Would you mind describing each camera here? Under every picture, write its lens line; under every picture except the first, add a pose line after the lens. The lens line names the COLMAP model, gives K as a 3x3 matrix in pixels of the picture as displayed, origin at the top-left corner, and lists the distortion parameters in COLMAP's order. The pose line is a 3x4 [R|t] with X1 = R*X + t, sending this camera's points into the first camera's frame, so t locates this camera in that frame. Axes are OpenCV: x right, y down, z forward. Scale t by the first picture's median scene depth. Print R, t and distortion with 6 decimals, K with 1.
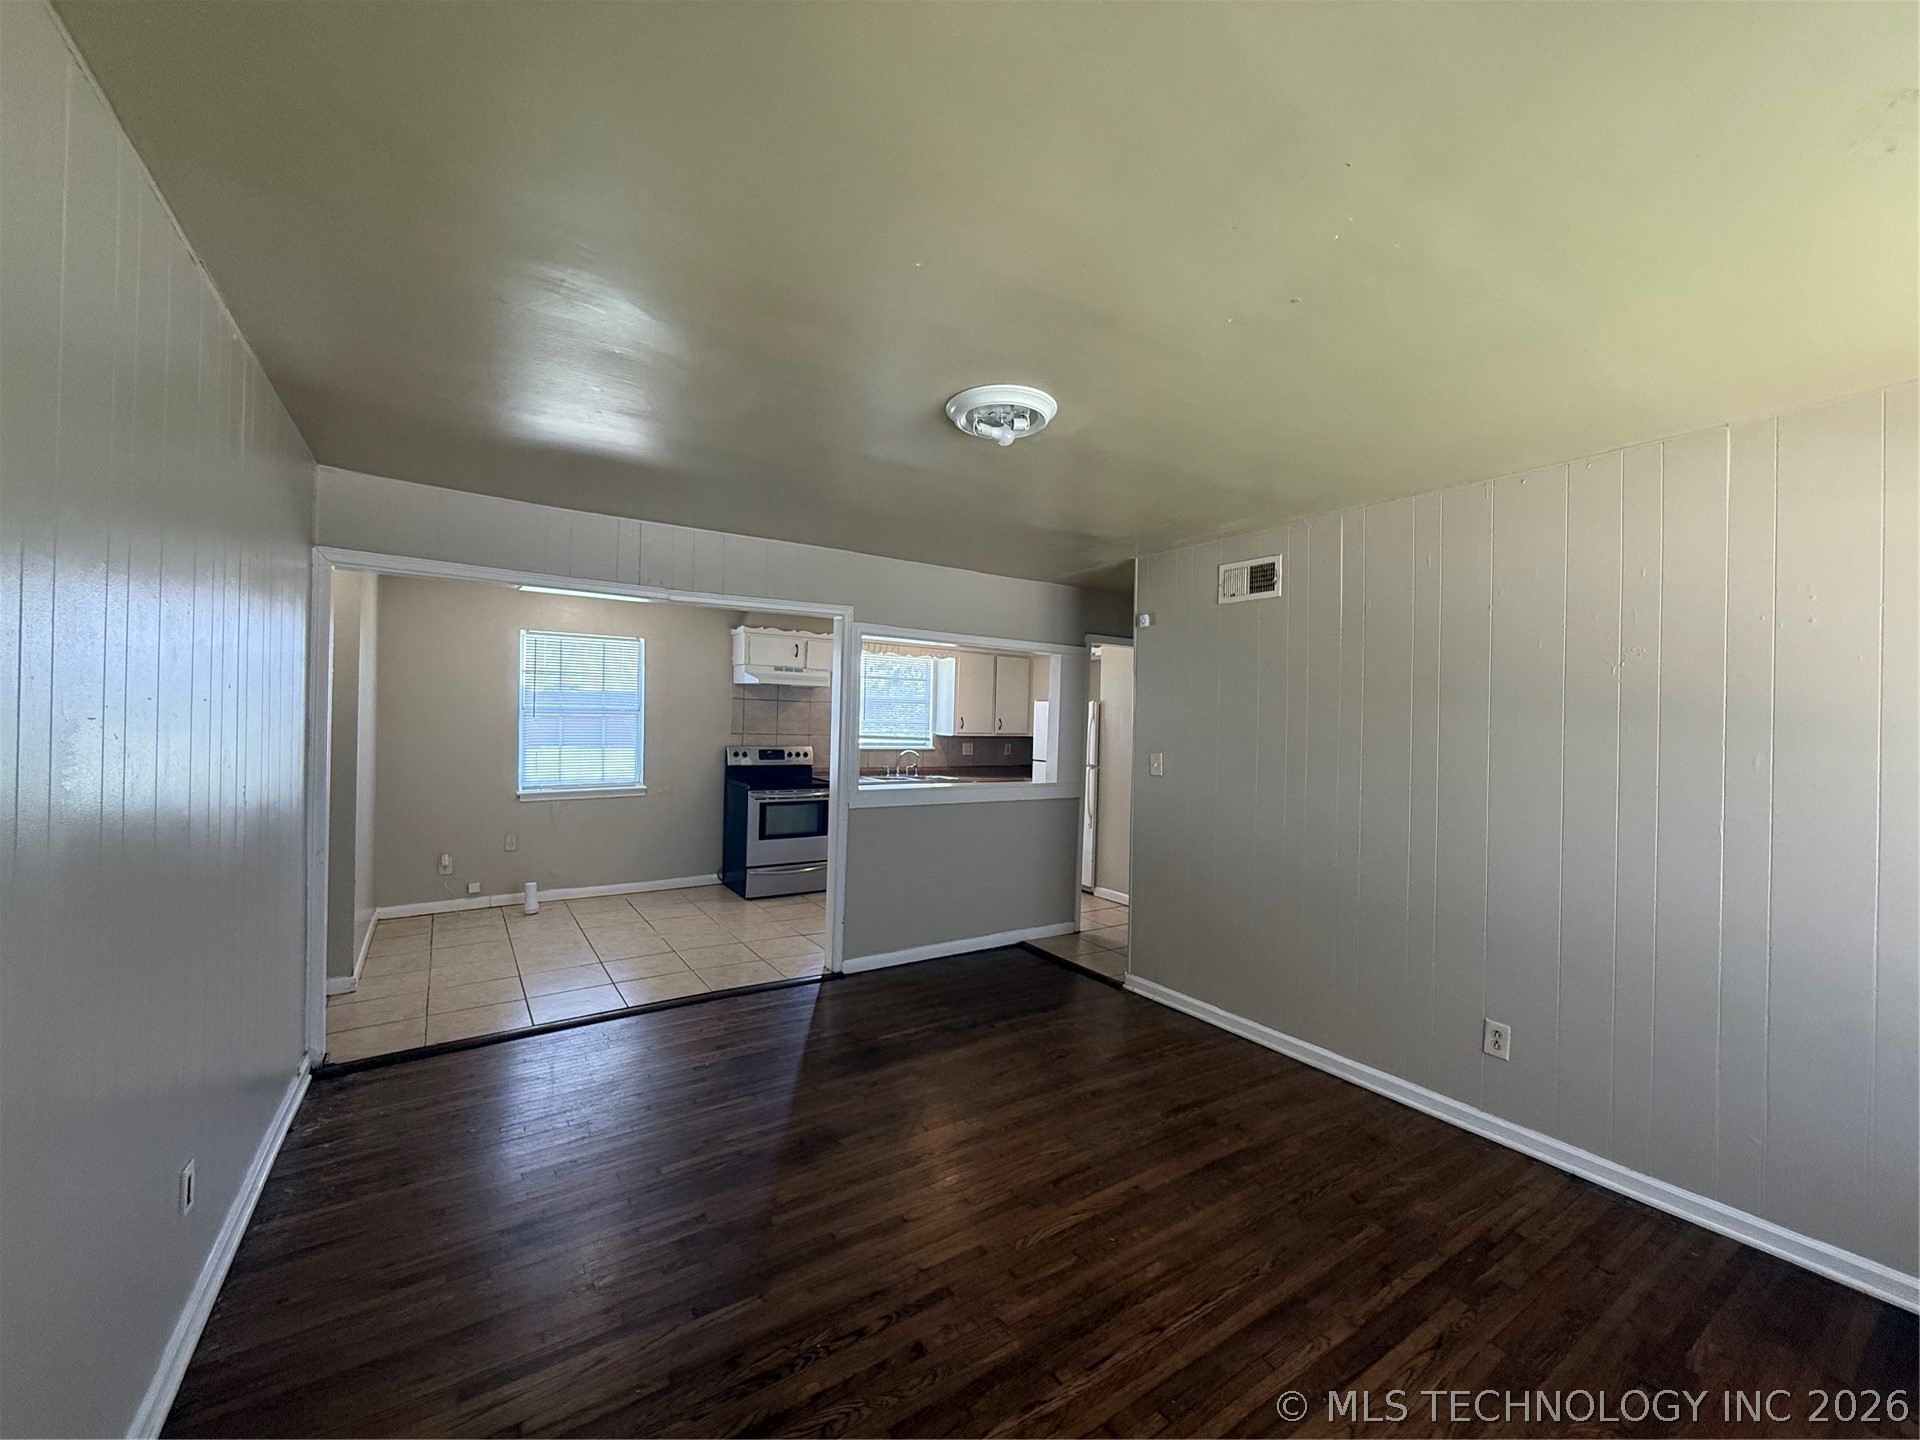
lens RADIAL K [[765.5, 0, 963.1], [0, 765.5, 714.9], [0, 0, 1]] dist [0.000446, 0.000071]
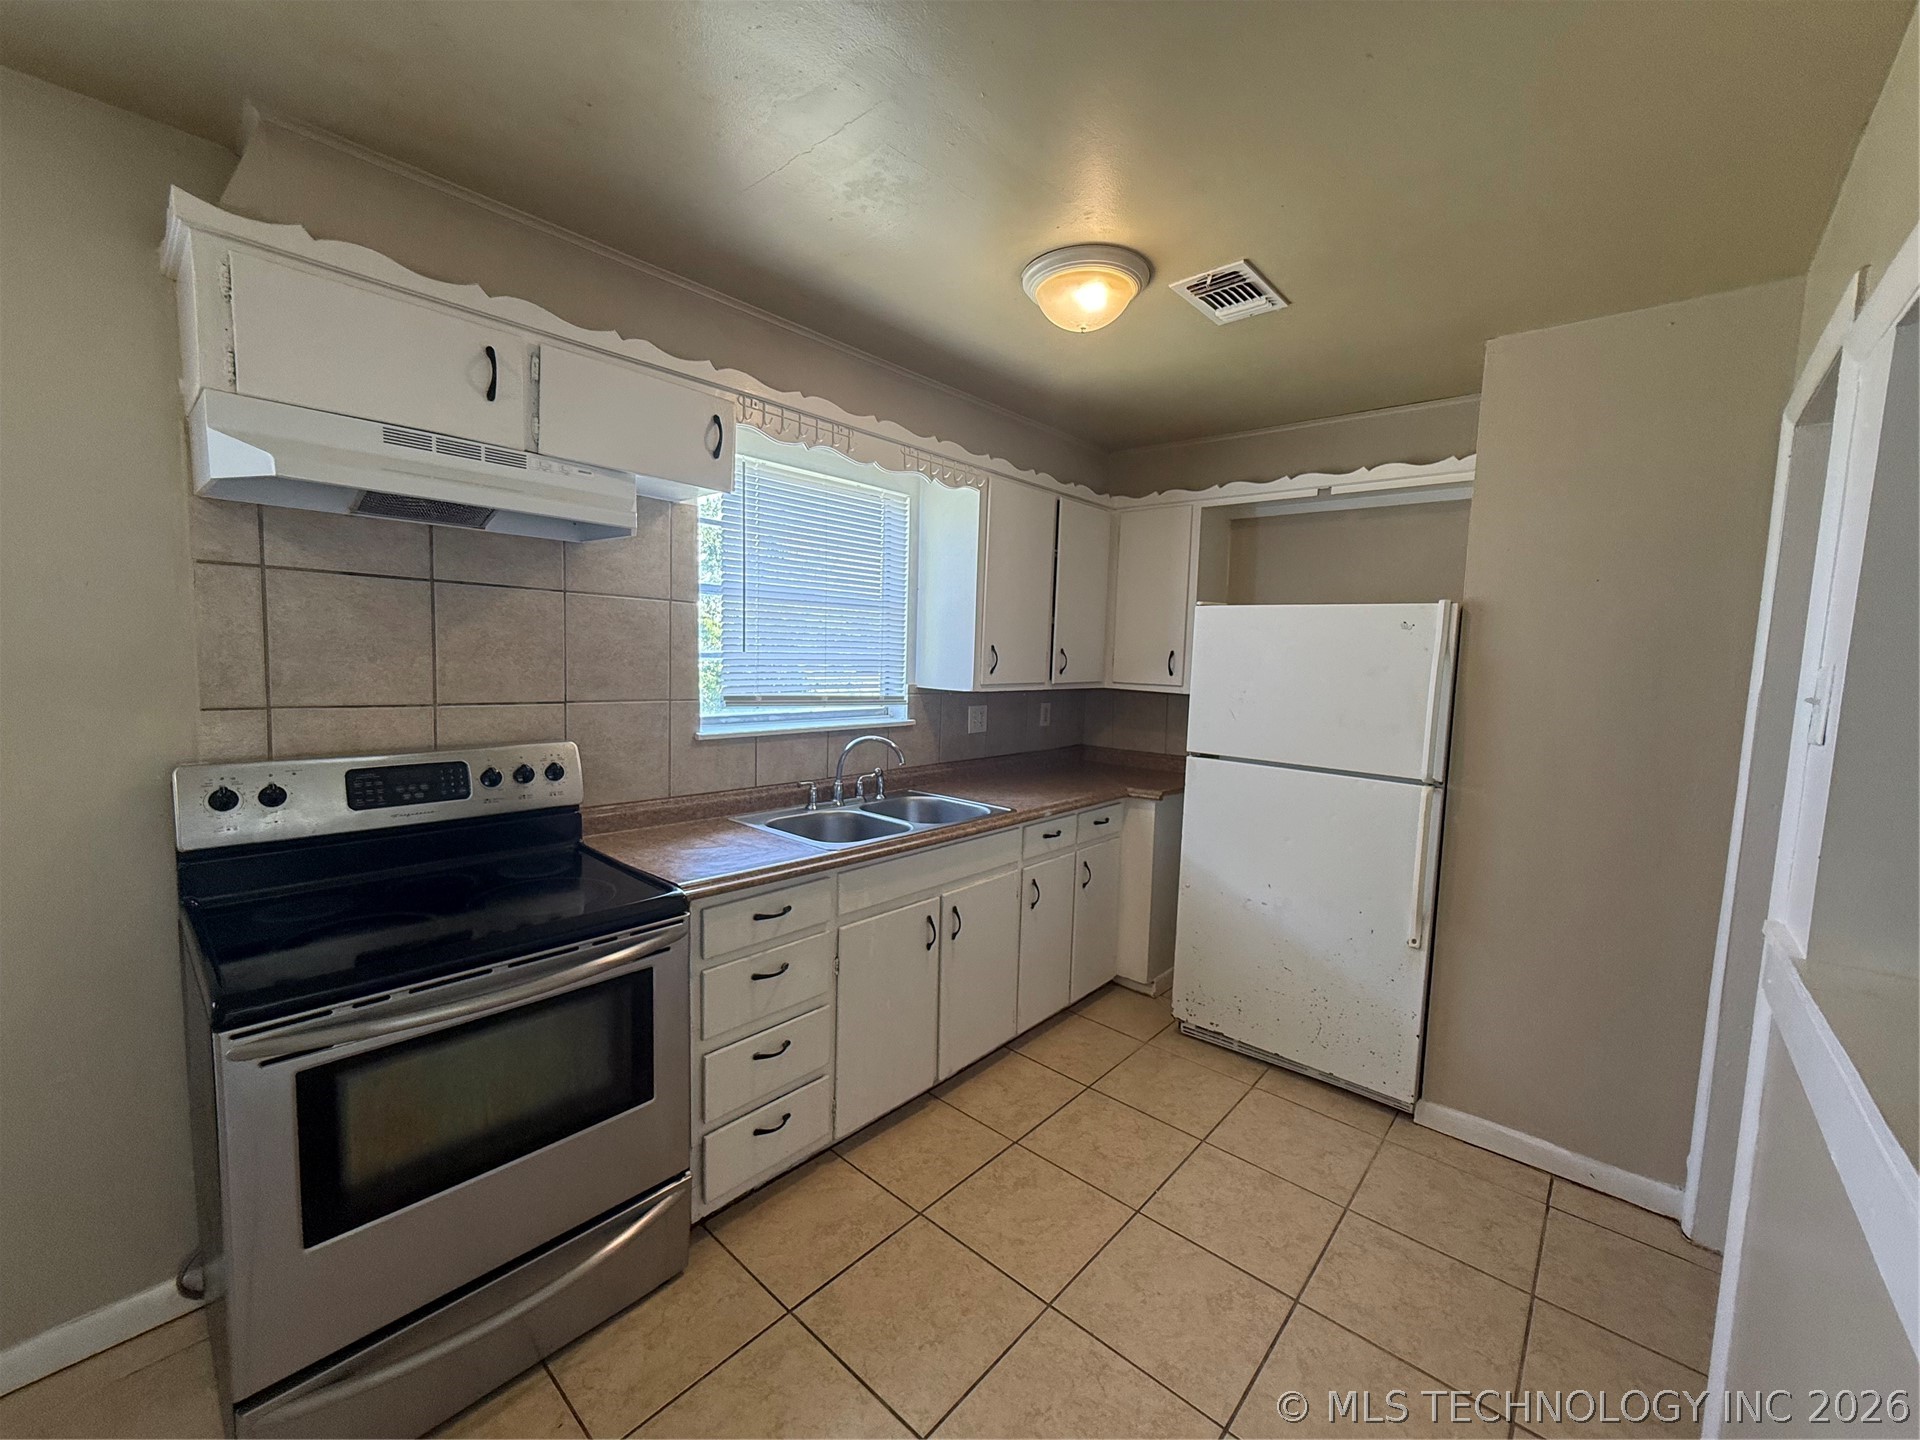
lens RADIAL K [[765.1, 0, 965.0], [0, 765.1, 719.8], [0, 0, 1]] dist [-0.000081, 0.000269]
pose [[0.966475, -0.019476, 0.256021, -0.132629], [-0.006321, 0.995012, 0.099554, 0.002331], [-0.256683, -0.097835, 0.961531, 0.701706]]
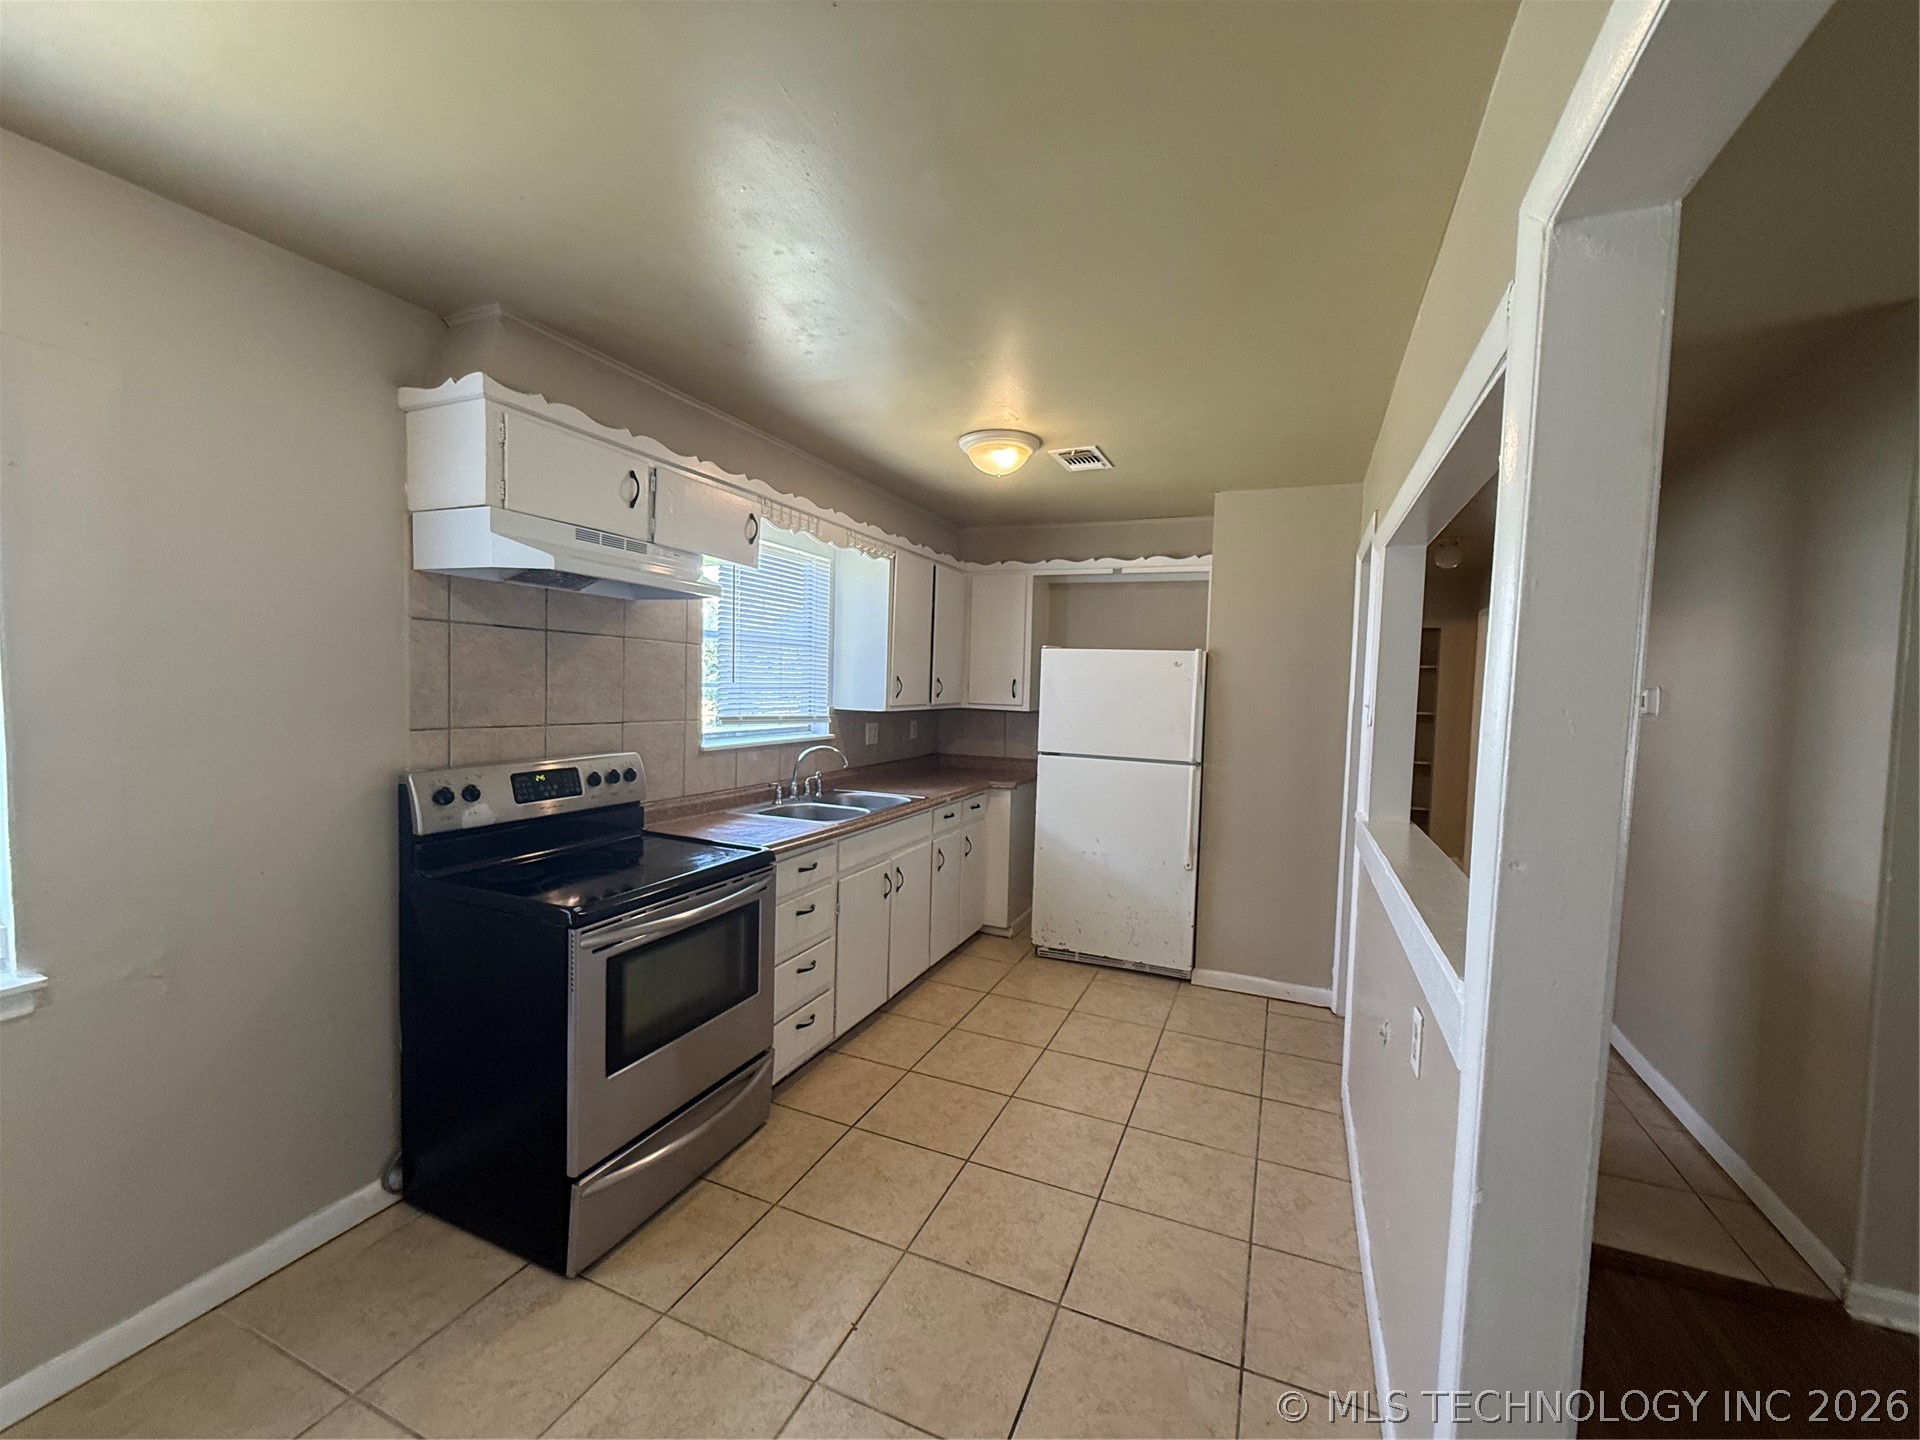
lens RADIAL K [[765.1, 0, 965.0], [0, 765.1, 719.8], [0, 0, 1]] dist [-0.000081, 0.000269]
pose [[0.838241, -0.028881, 0.544535, -0.280665], [-0.008892, 0.997740, 0.066605, -0.002666], [-0.545227, -0.060673, 0.836090, 0.607865]]
